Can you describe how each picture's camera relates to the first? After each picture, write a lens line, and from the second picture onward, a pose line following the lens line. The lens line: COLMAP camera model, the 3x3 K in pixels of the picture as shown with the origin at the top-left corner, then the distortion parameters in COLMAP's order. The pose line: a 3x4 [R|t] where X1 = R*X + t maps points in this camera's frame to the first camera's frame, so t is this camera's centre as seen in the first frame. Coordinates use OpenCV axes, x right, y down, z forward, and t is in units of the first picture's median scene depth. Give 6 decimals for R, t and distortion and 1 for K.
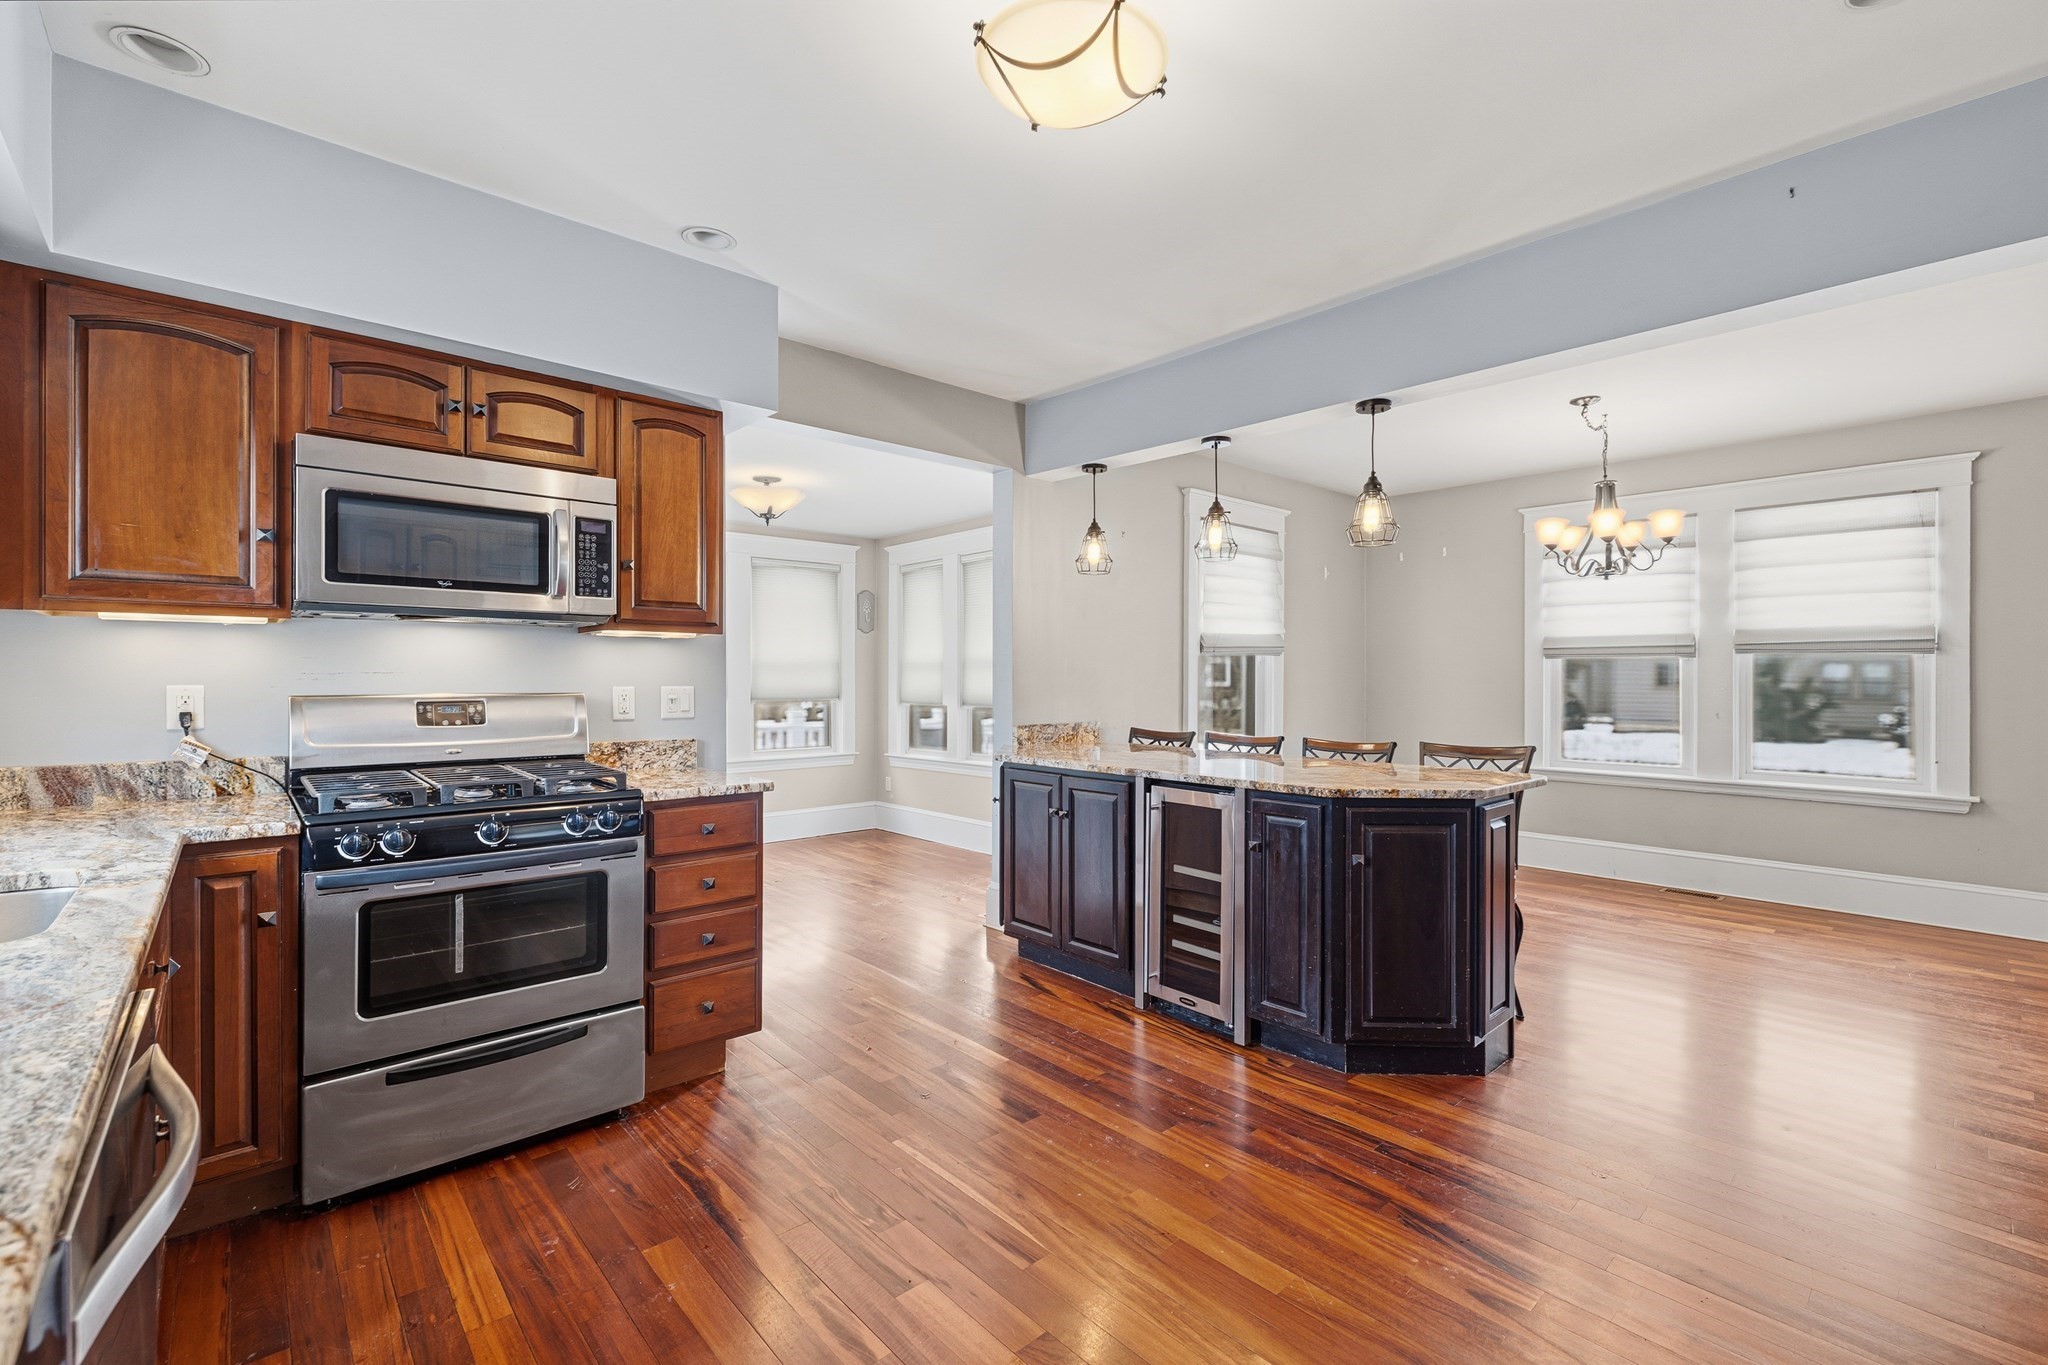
lens RADIAL K [[887.6, 0, 1026.8], [0, 887.6, 672.2], [0, 0, 1]] dist [0.003039, 0.001135]
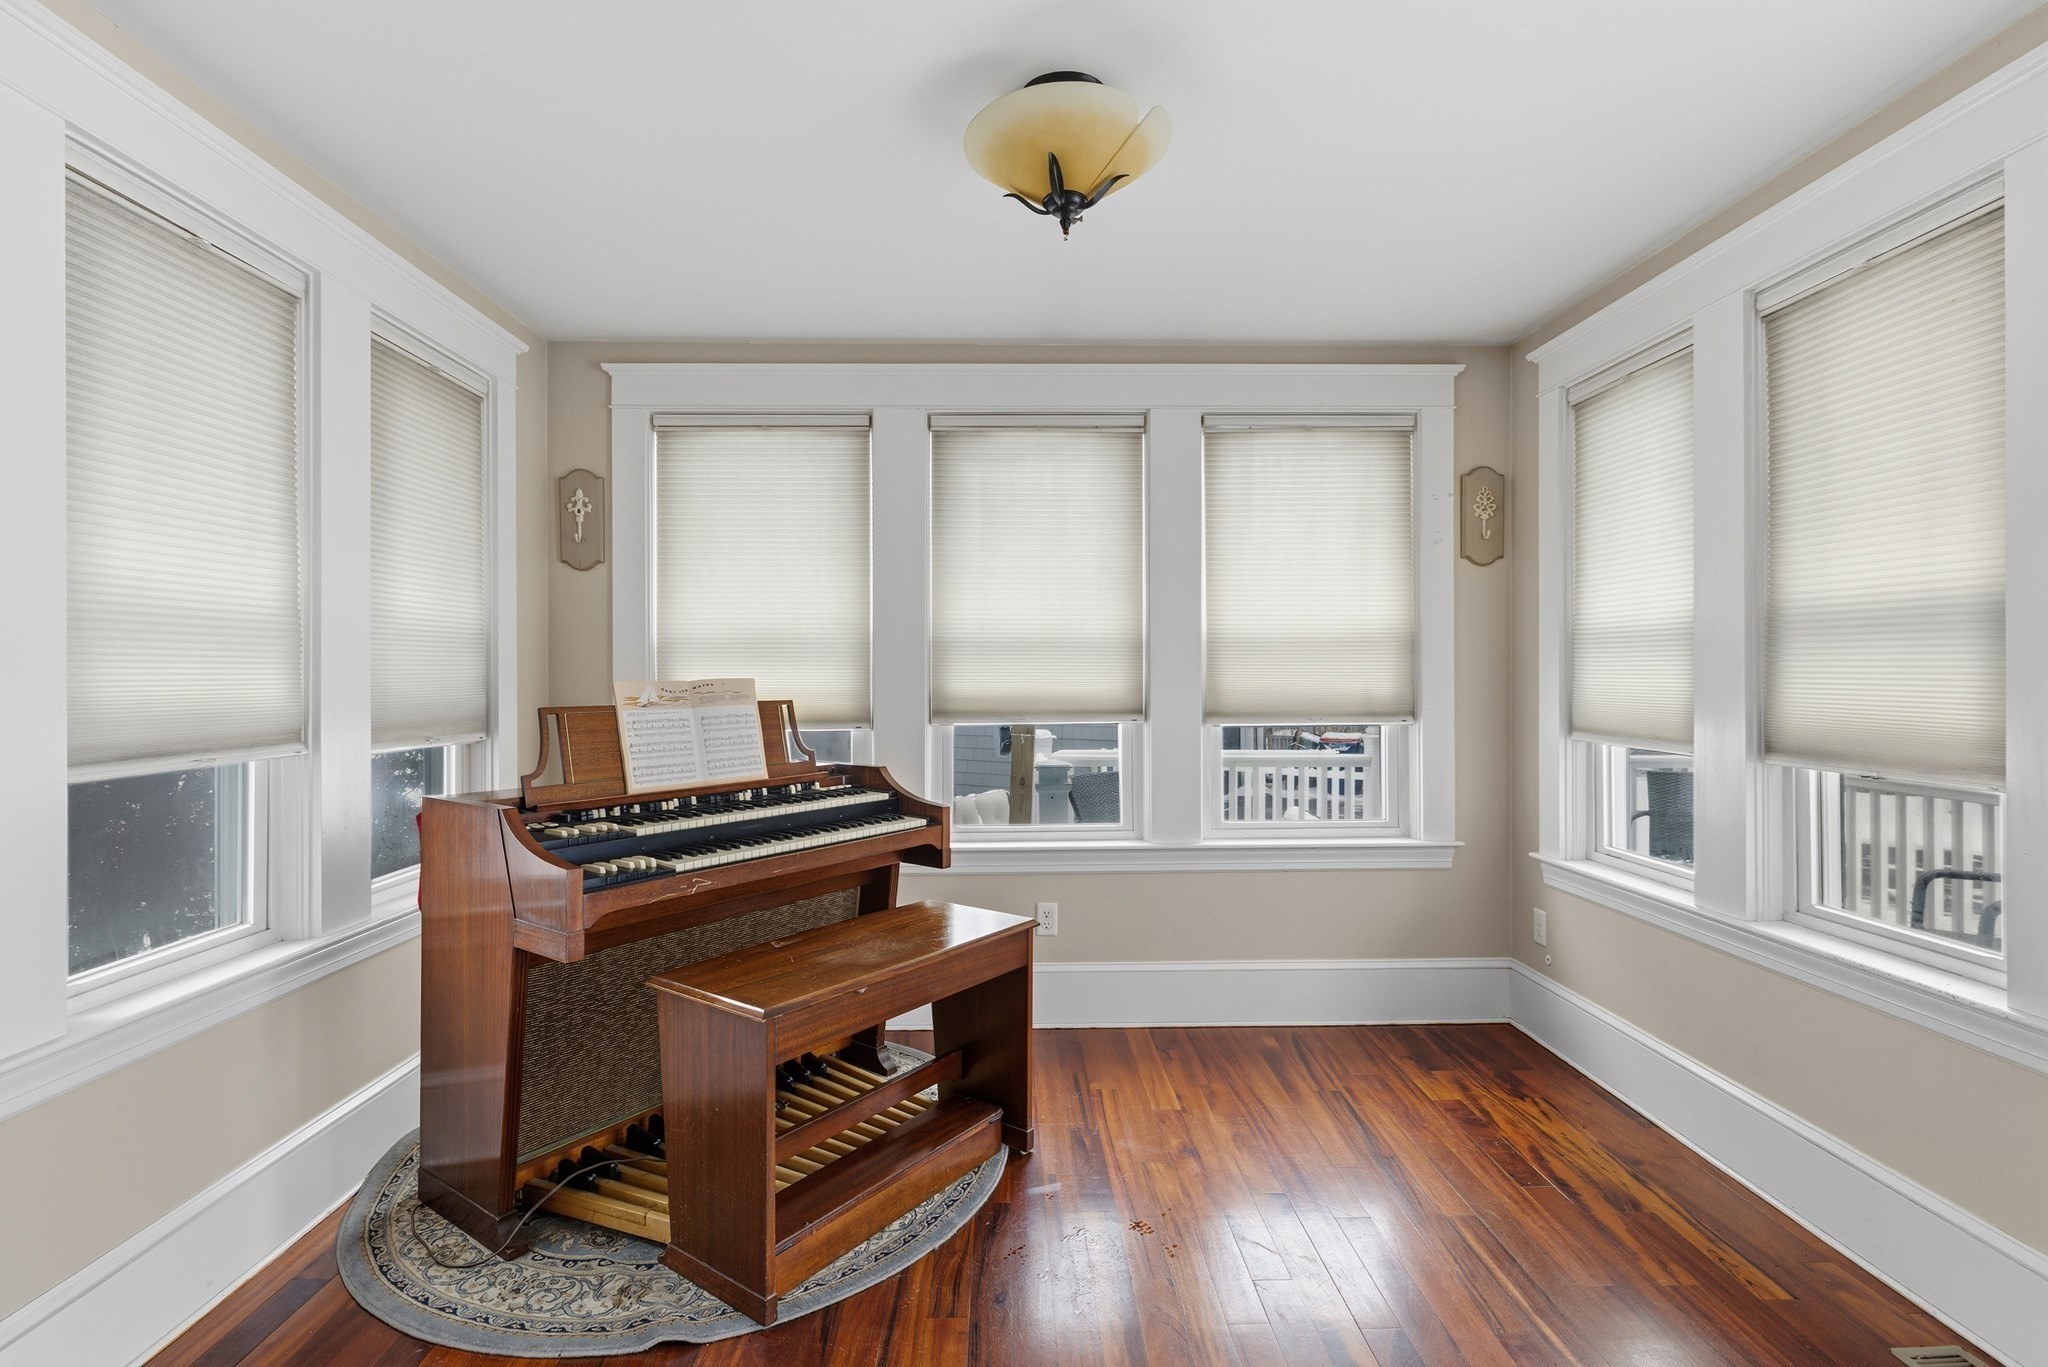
lens RADIAL K [[984.6, 0, 1022.3], [0, 984.6, 670.0], [0, 0, 1]] dist [-0.002027, -0.000710]
pose [[0.757676, -0.001266, -0.652630, -0.089471], [0.005657, 0.999973, 0.004627, 0.006233], [0.652606, -0.007198, 0.757663, 1.125174]]
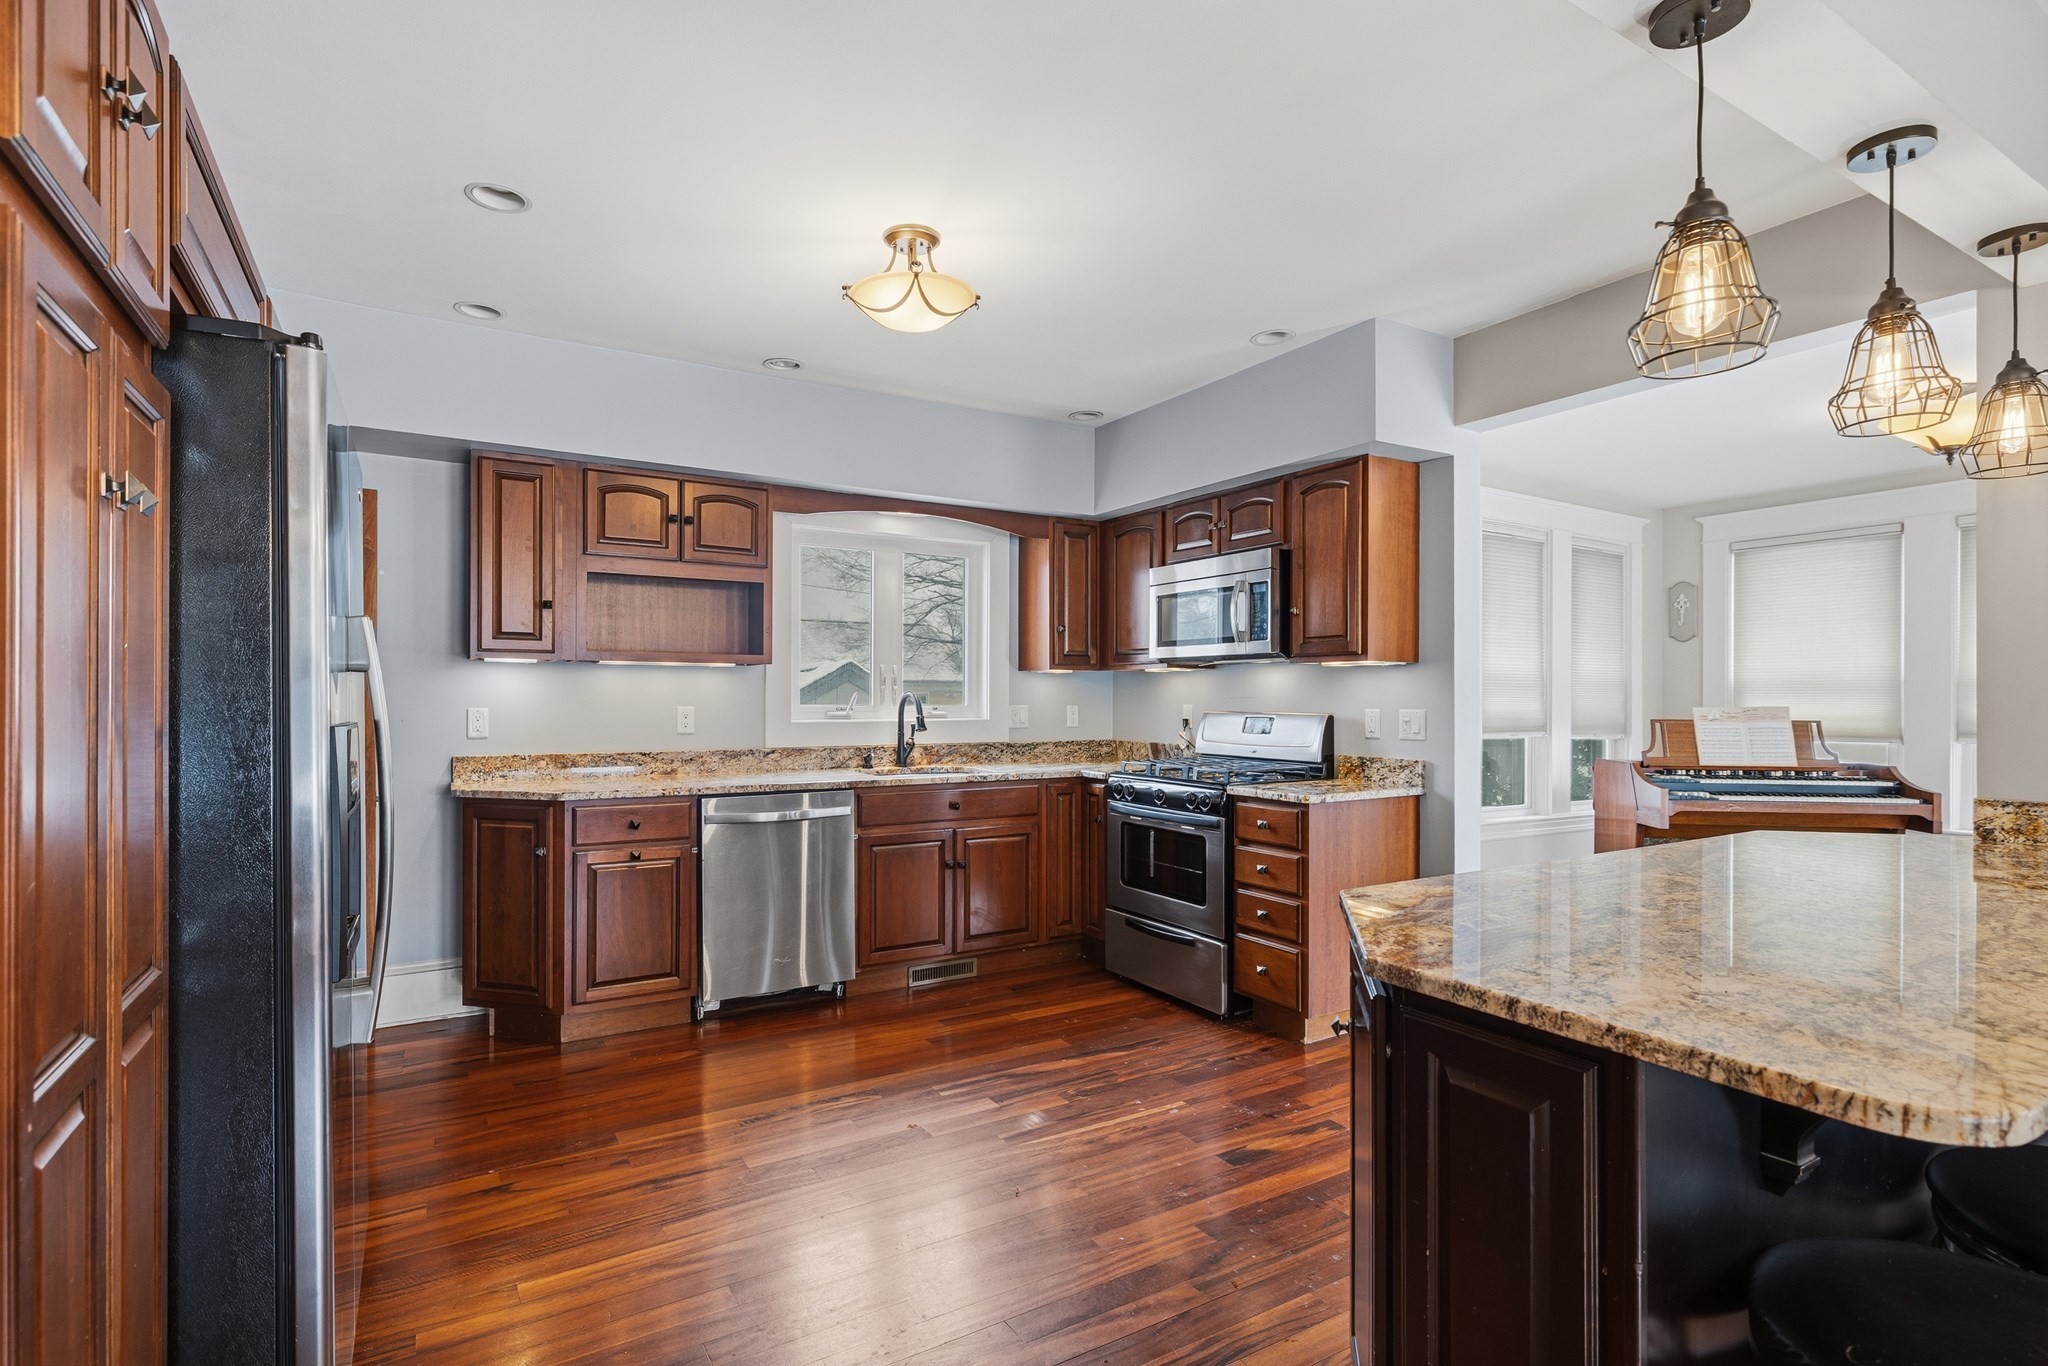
lens RADIAL K [[984.6, 0, 1026.1], [0, 984.6, 697.6], [0, 0, 1]] dist [-0.002027, -0.000710]
pose [[-0.184837, -0.002093, -0.982767, 0.851921], [0.002904, 0.999992, -0.002676, 0.003344], [0.982765, -0.003349, -0.184829, 0.769585]]
